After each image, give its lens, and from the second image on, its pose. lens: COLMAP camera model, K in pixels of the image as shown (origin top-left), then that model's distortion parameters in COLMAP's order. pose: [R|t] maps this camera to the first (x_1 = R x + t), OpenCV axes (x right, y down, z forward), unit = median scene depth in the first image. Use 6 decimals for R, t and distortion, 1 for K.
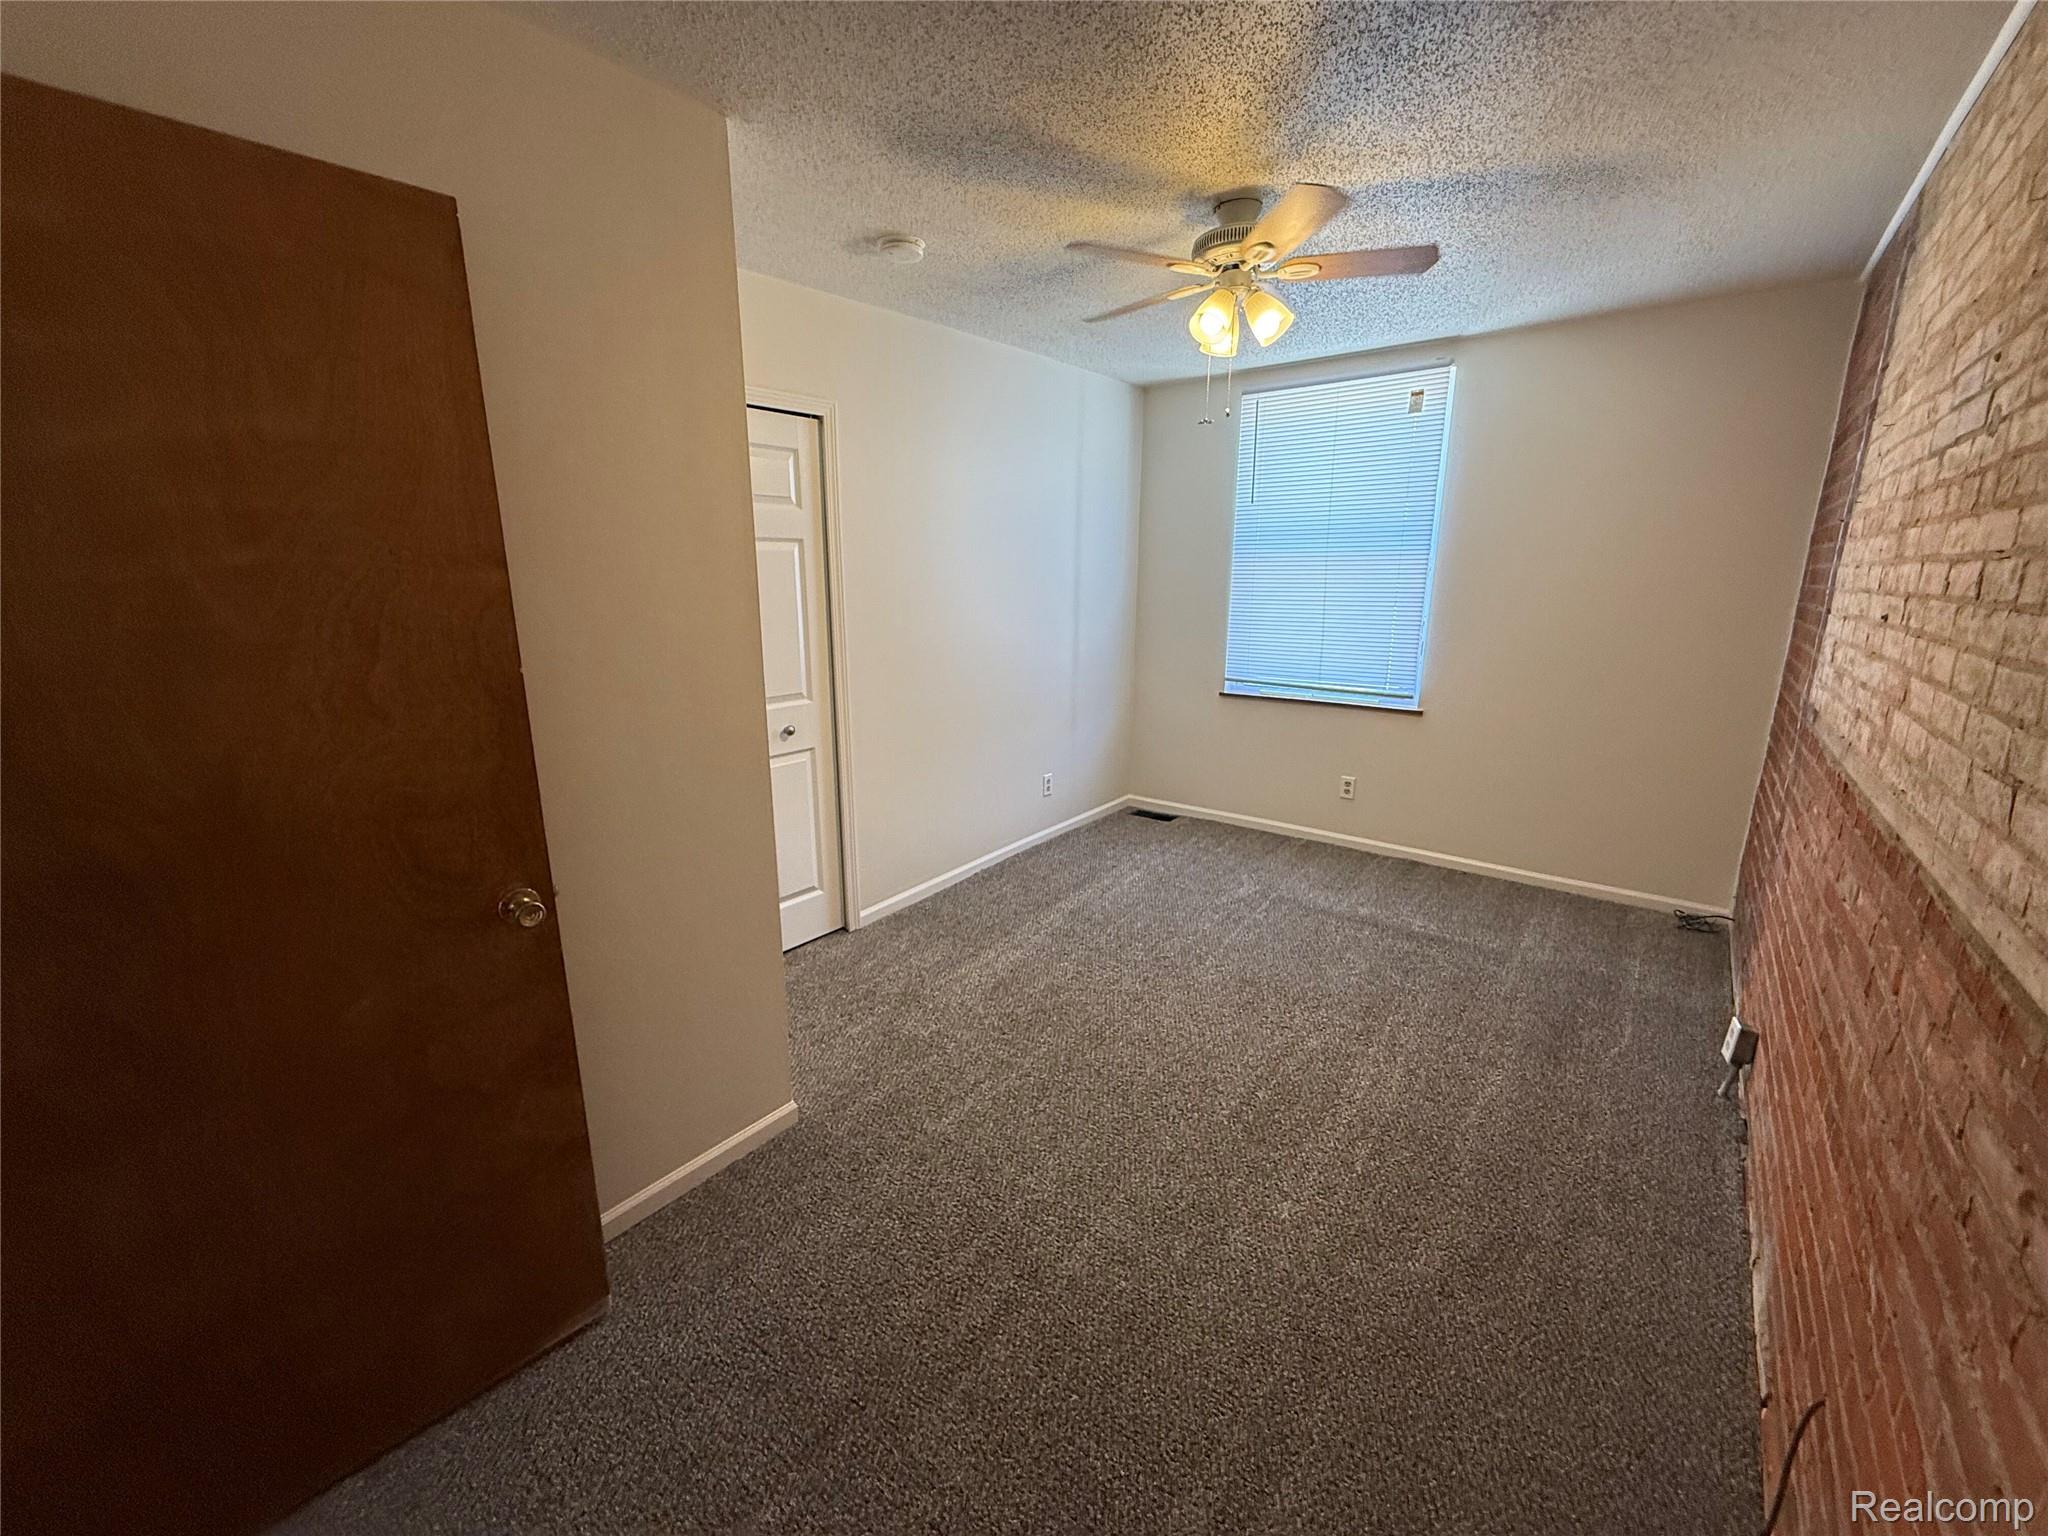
lens RADIAL K [[815.0, 0, 1023.1], [0, 815.0, 764.6], [0, 0, 1]] dist [-0.000760, -0.000076]
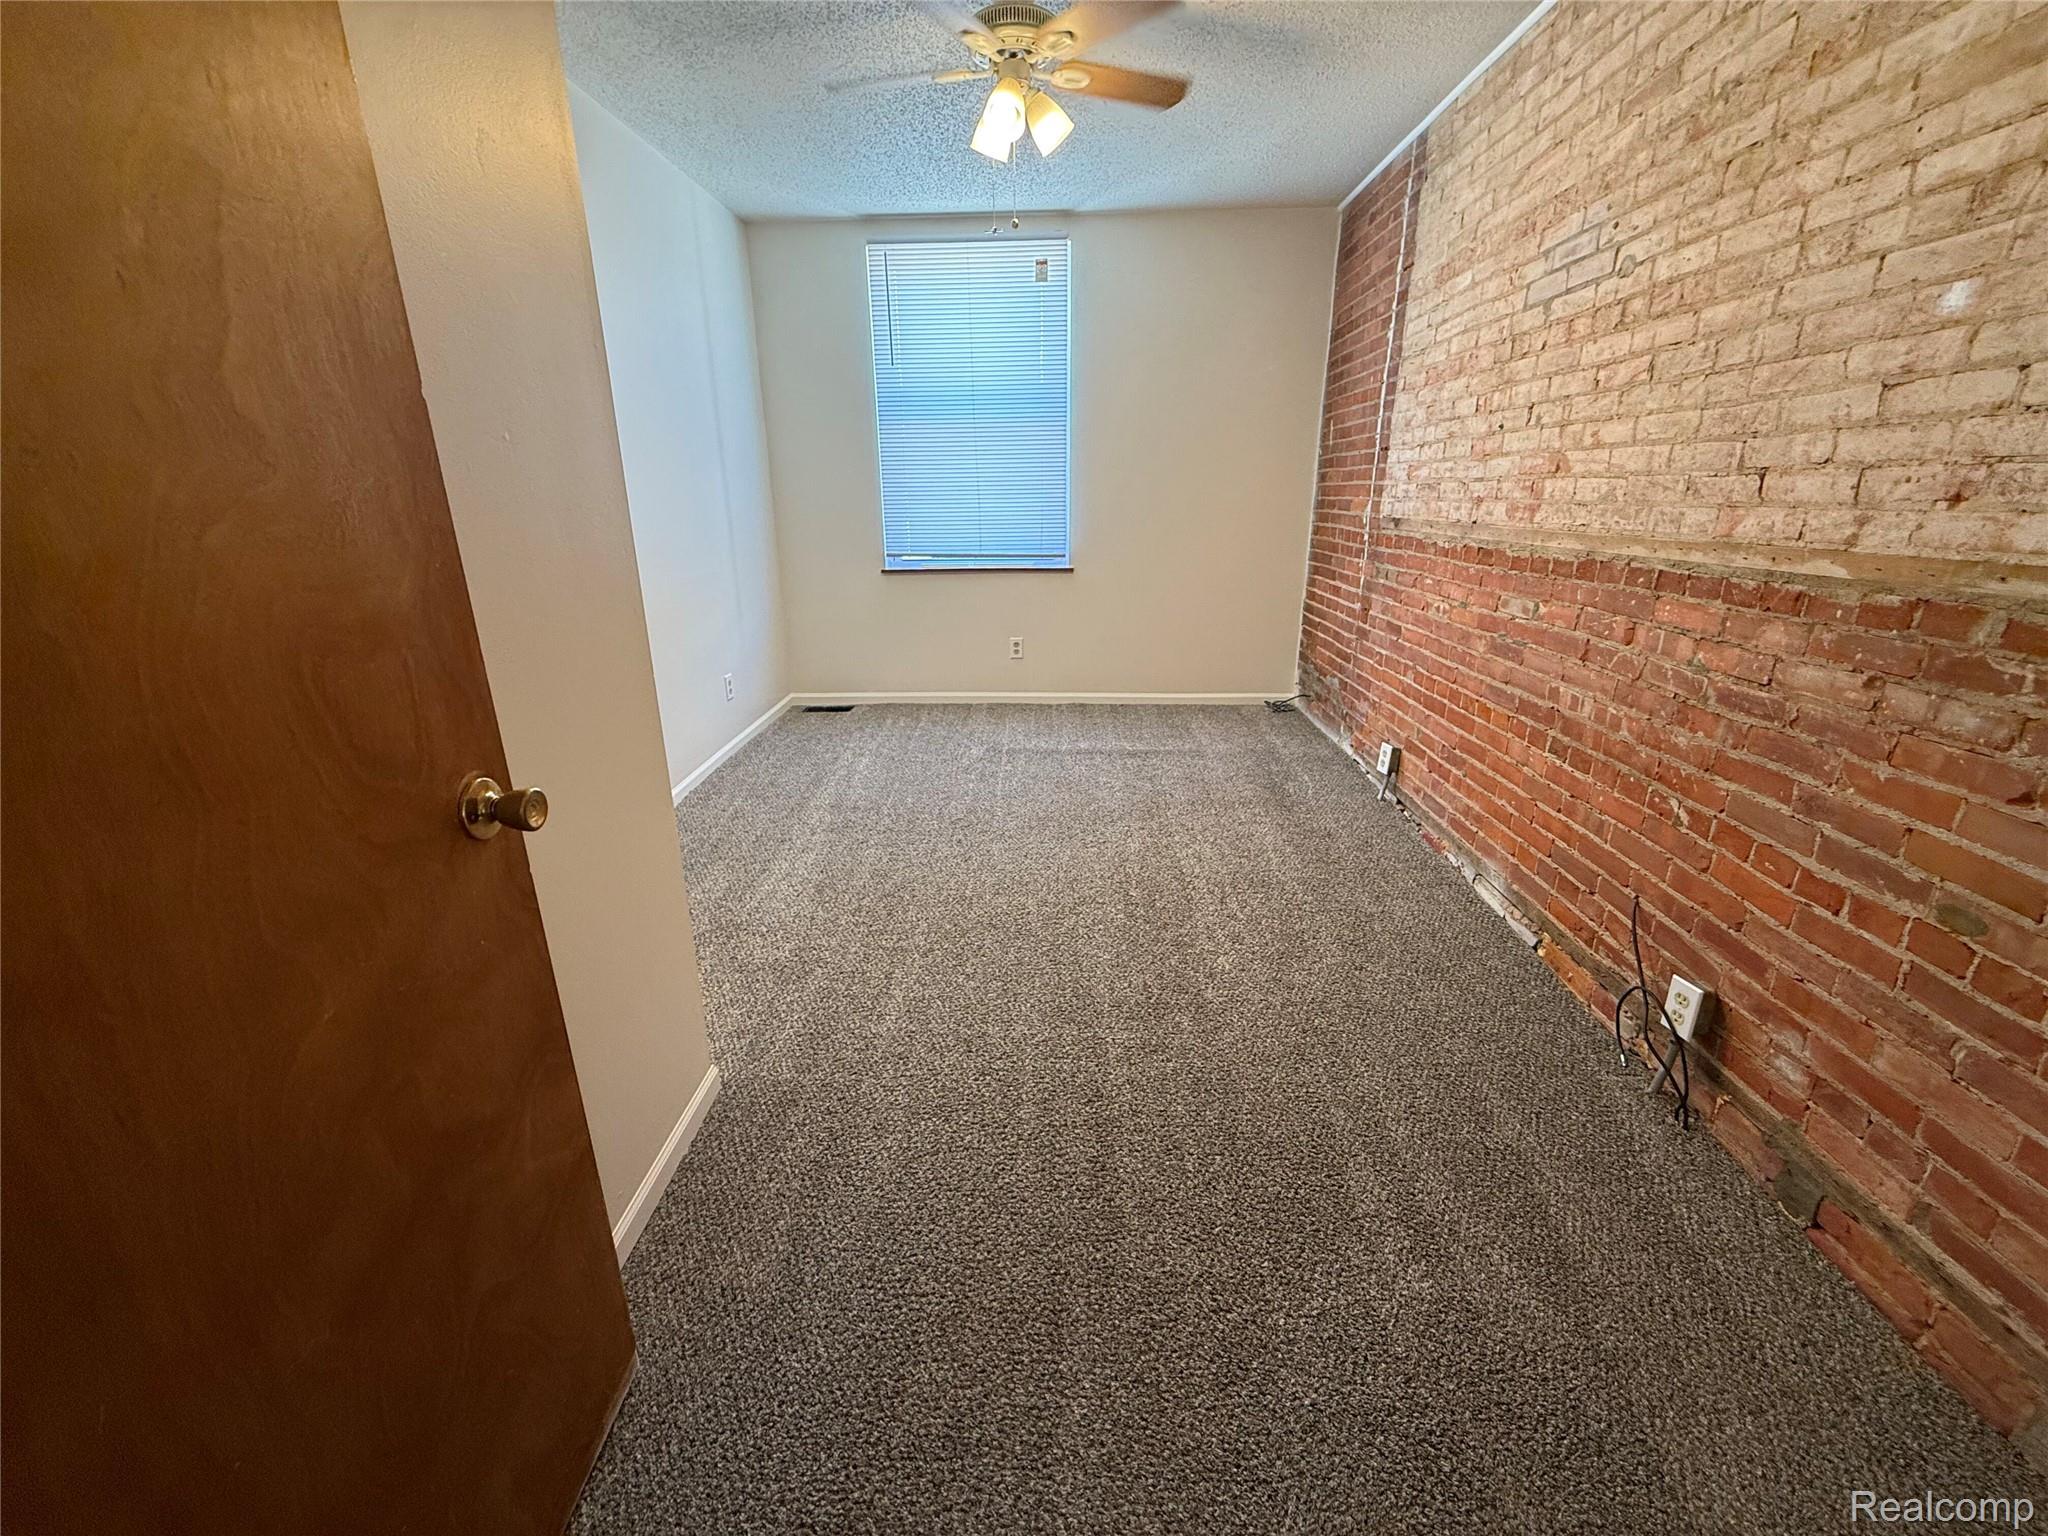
lens RADIAL K [[815.0, 0, 1023.1], [0, 815.0, 764.6], [0, 0, 1]] dist [-0.000760, -0.000076]
pose [[0.809372, -0.195288, 0.553877, -0.280146], [0.145470, 0.980370, 0.133089, 0.047044], [-0.568995, -0.027146, 0.821893, 0.132346]]
